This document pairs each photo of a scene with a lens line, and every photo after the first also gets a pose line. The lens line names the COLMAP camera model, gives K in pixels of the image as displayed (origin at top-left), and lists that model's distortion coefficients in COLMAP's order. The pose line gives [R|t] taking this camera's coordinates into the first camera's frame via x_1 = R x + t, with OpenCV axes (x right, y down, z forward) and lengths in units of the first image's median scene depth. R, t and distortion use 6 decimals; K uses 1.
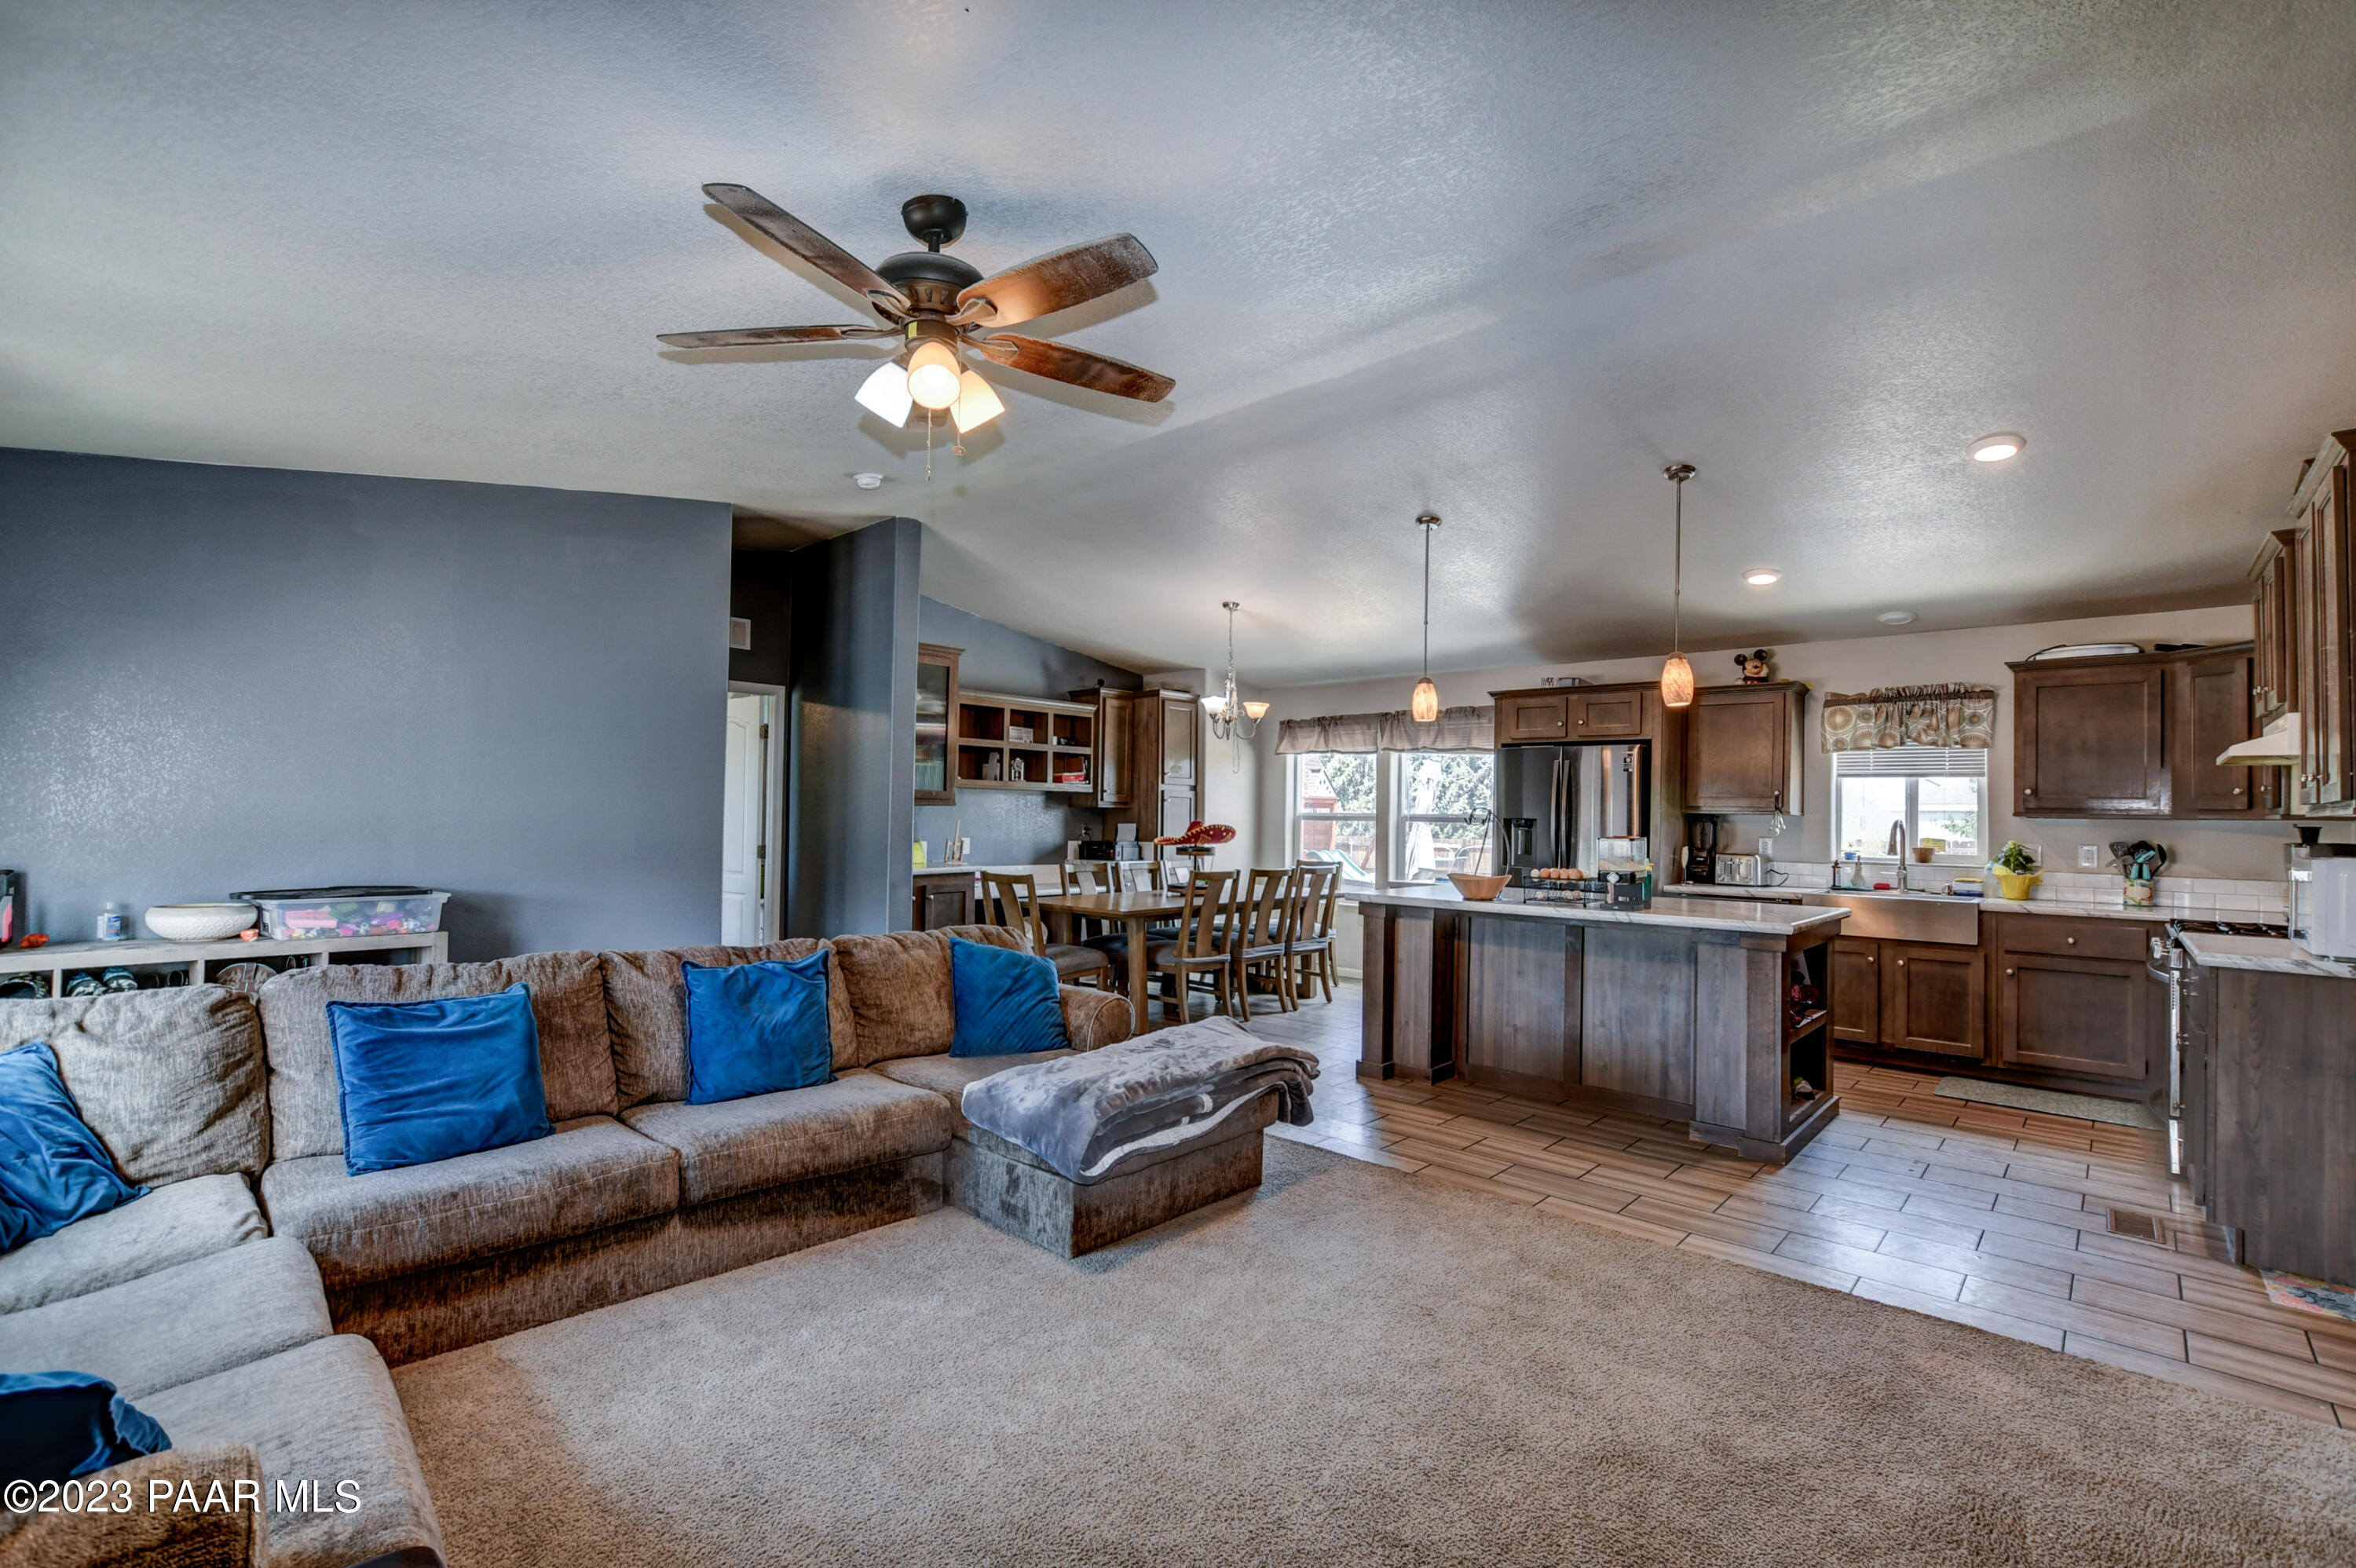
lens RADIAL K [[1003.1, 0, 1220.6], [0, 1003.1, 797.7], [0, 0, 1]] dist [-0.000601, 0.000237]
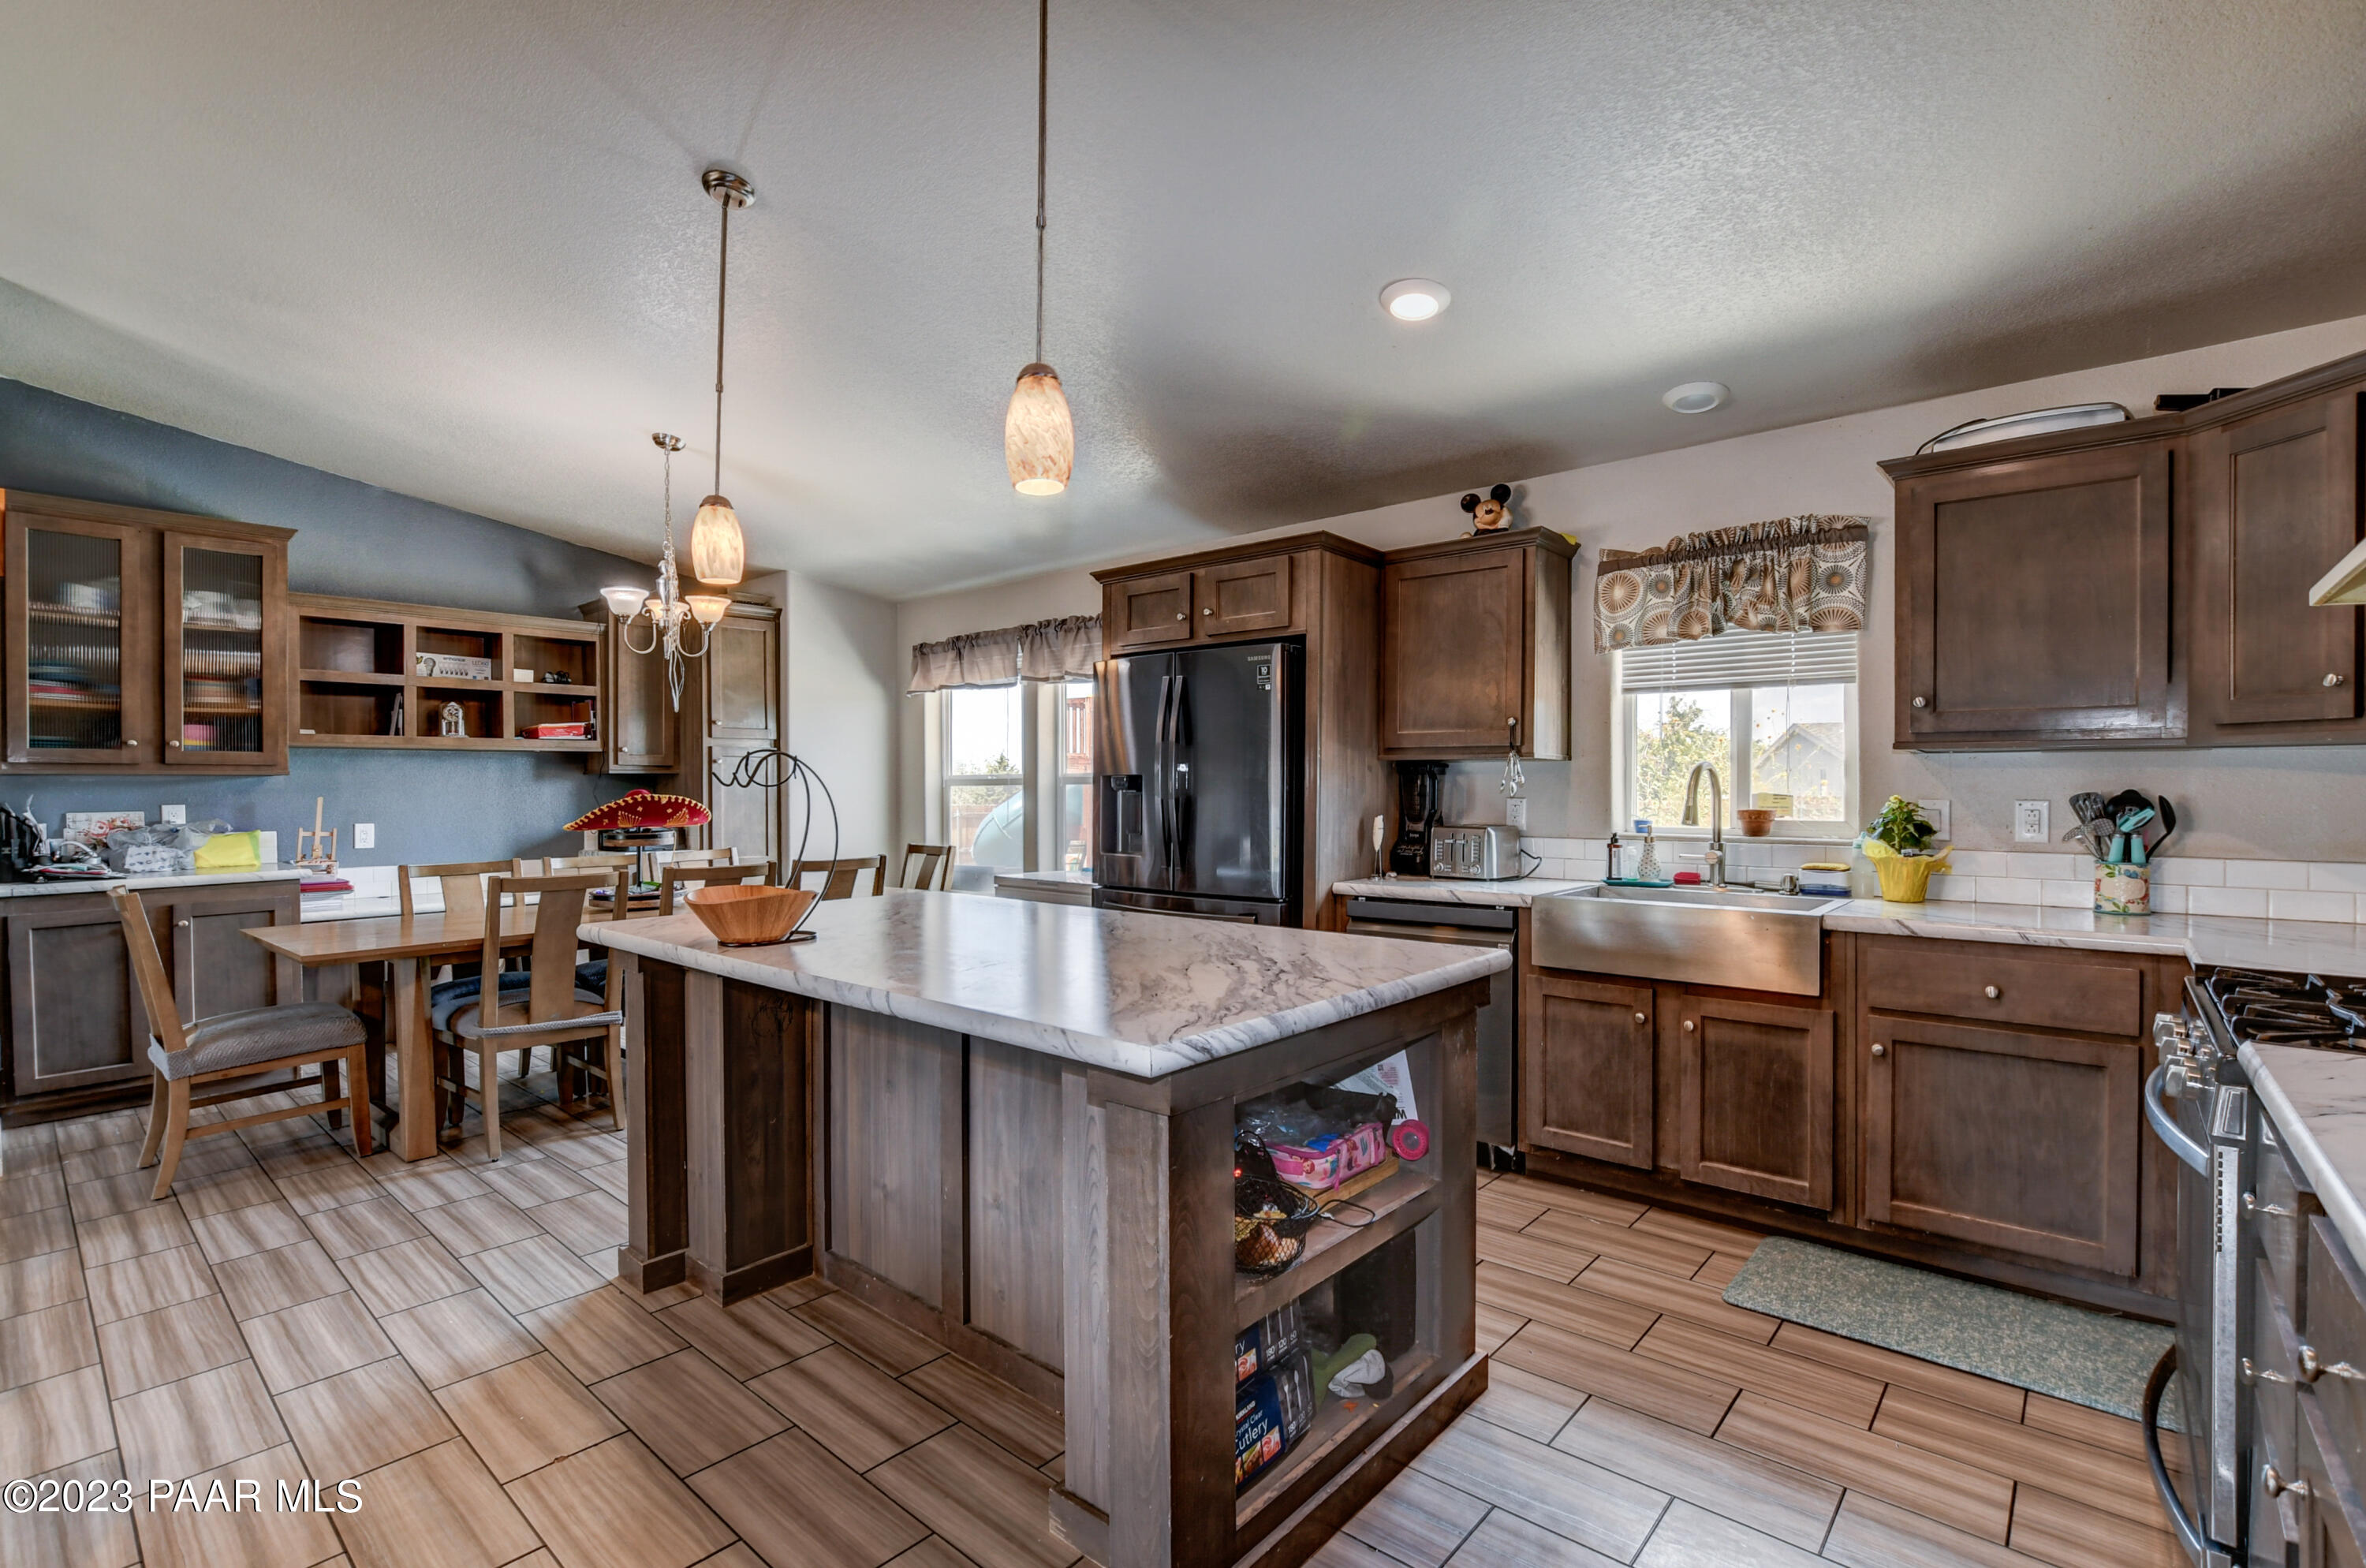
lens RADIAL K [[1034.9, 0, 1187.8], [0, 1034.9, 792.7], [0, 0, 1]] dist [-0.008176, -0.000106]
pose [[0.999762, -0.020840, 0.006516, 0.383847], [0.020662, 0.999442, 0.026248, 0.018207], [-0.007060, -0.026107, 0.999634, 0.423439]]
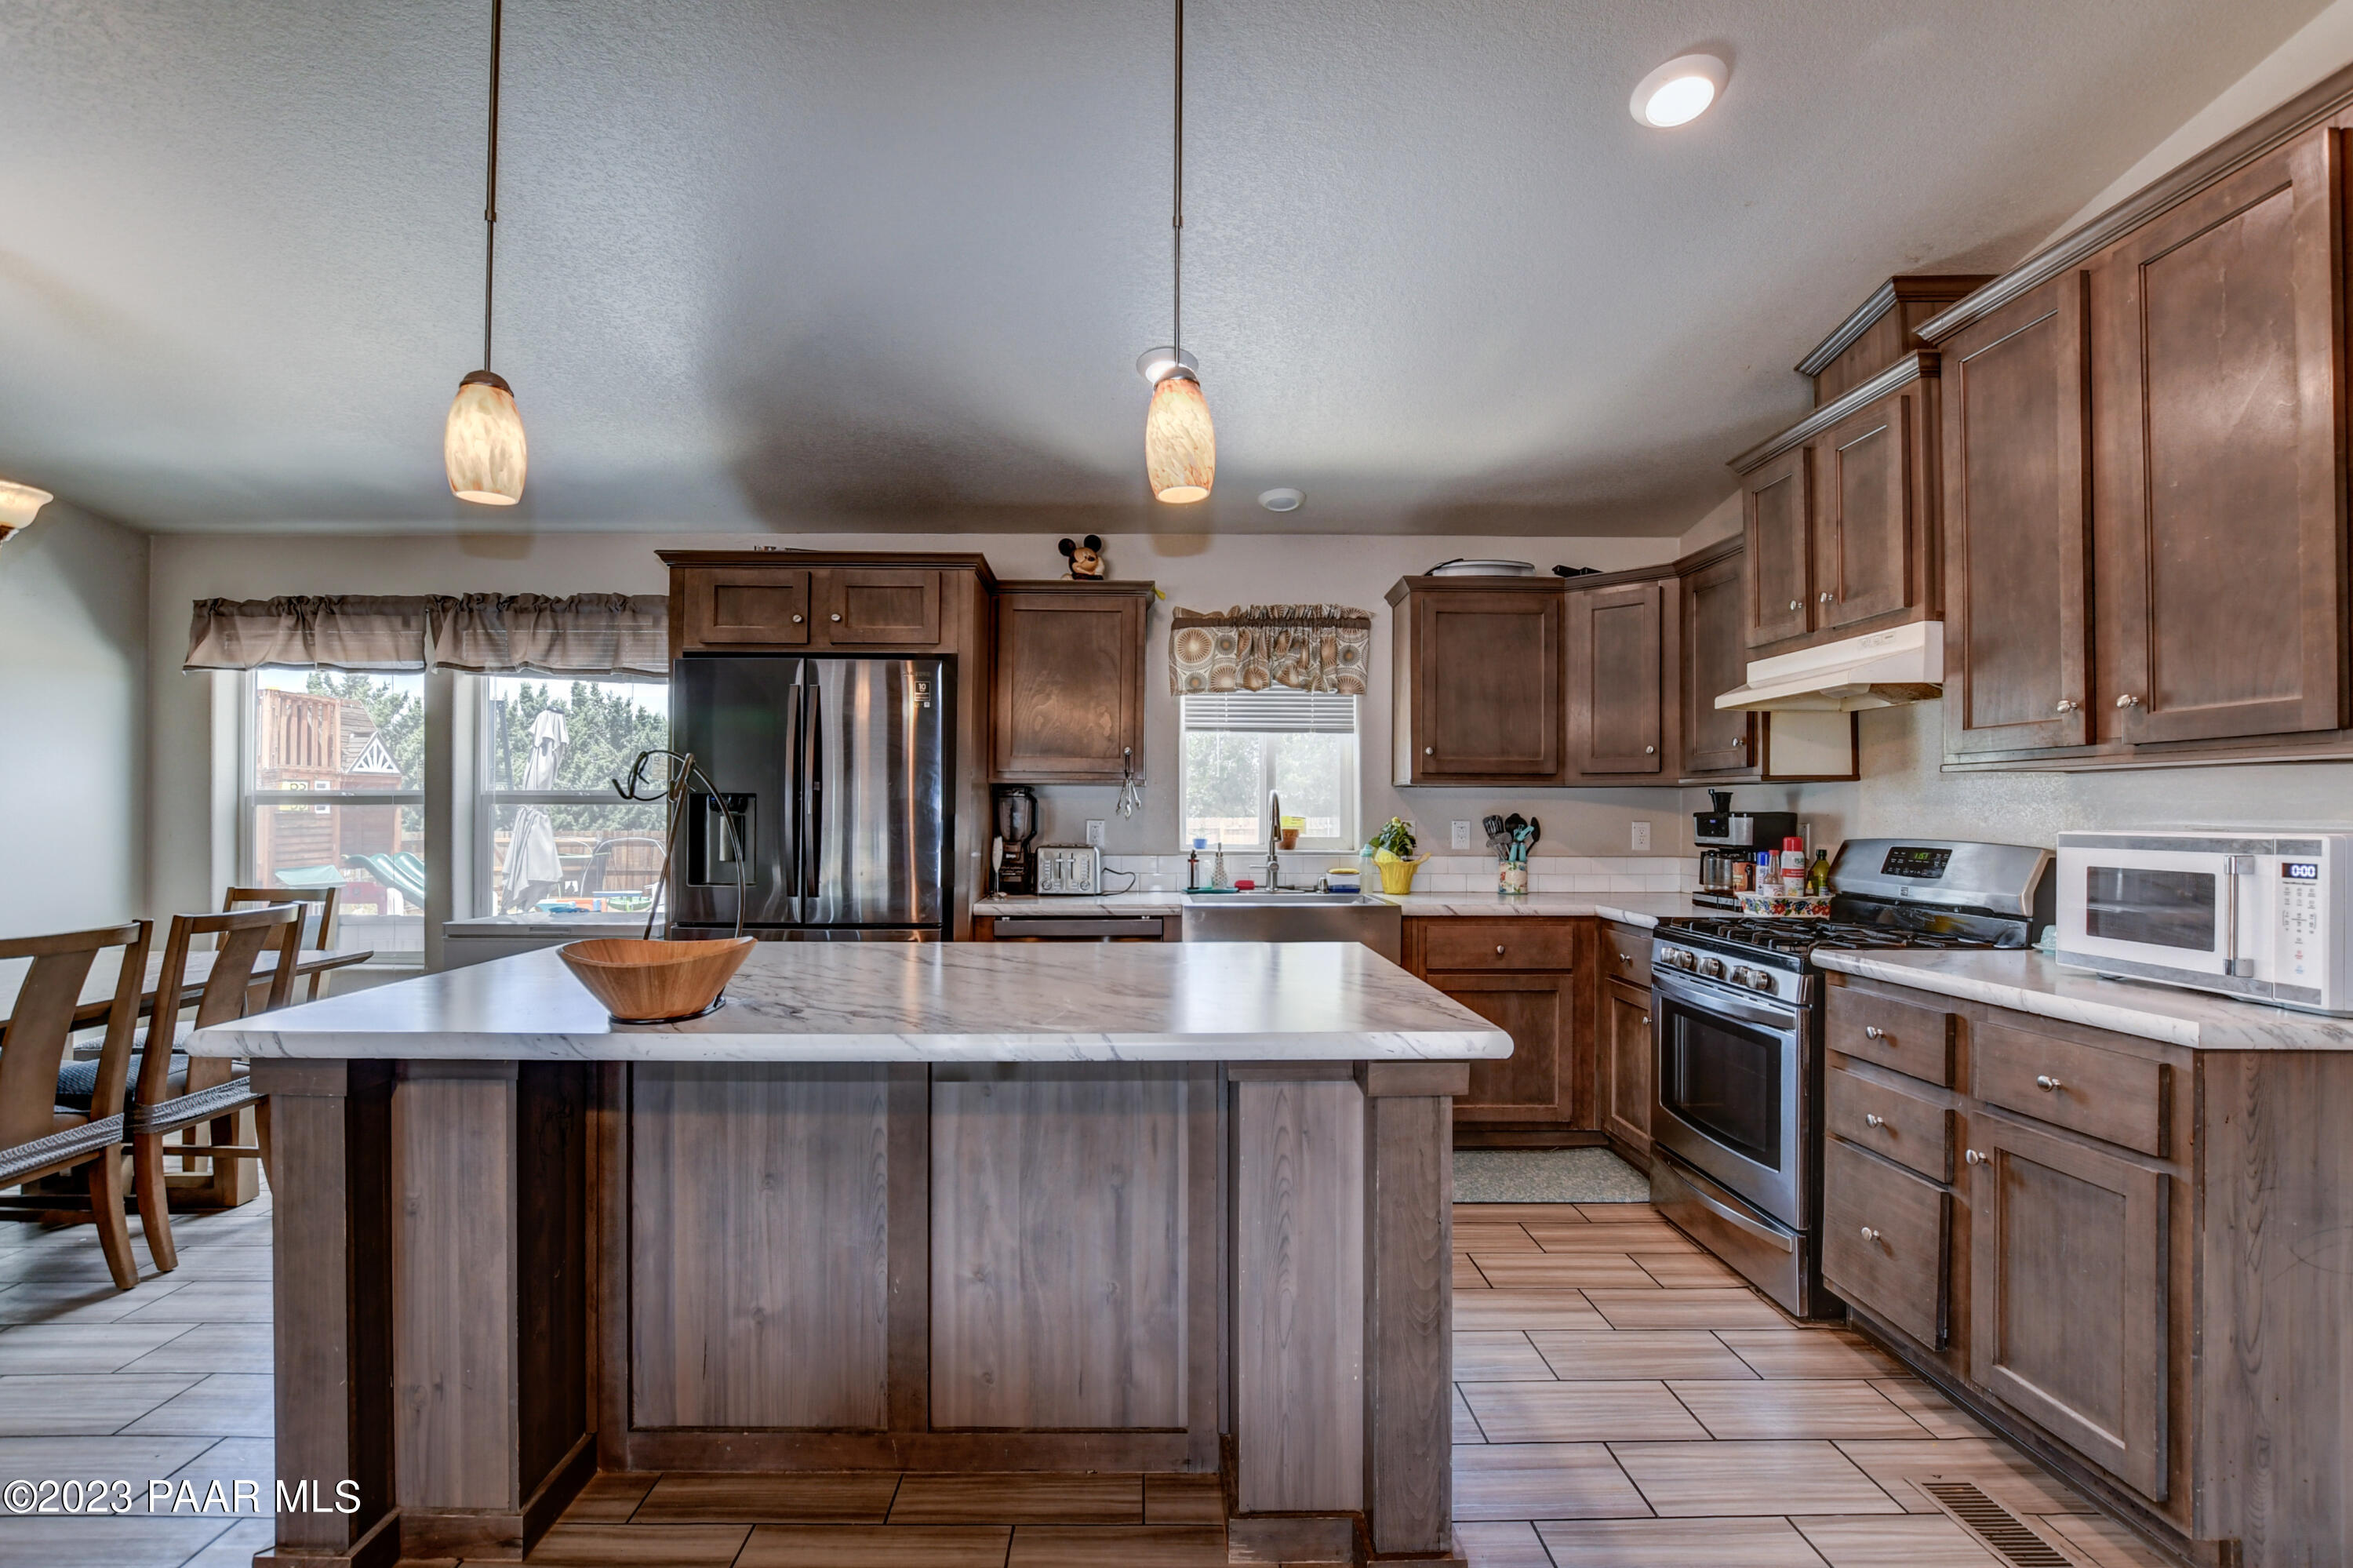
lens RADIAL K [[1030.5, 0, 1127.1], [0, 1030.5, 807.7], [0, 0, 1]] dist [-0.014572, 0.000115]
pose [[0.758957, -0.013309, 0.651005, 0.124421], [-0.001715, 0.999747, 0.022438, 0.018300], [-0.651139, -0.018146, 0.758742, 0.522284]]
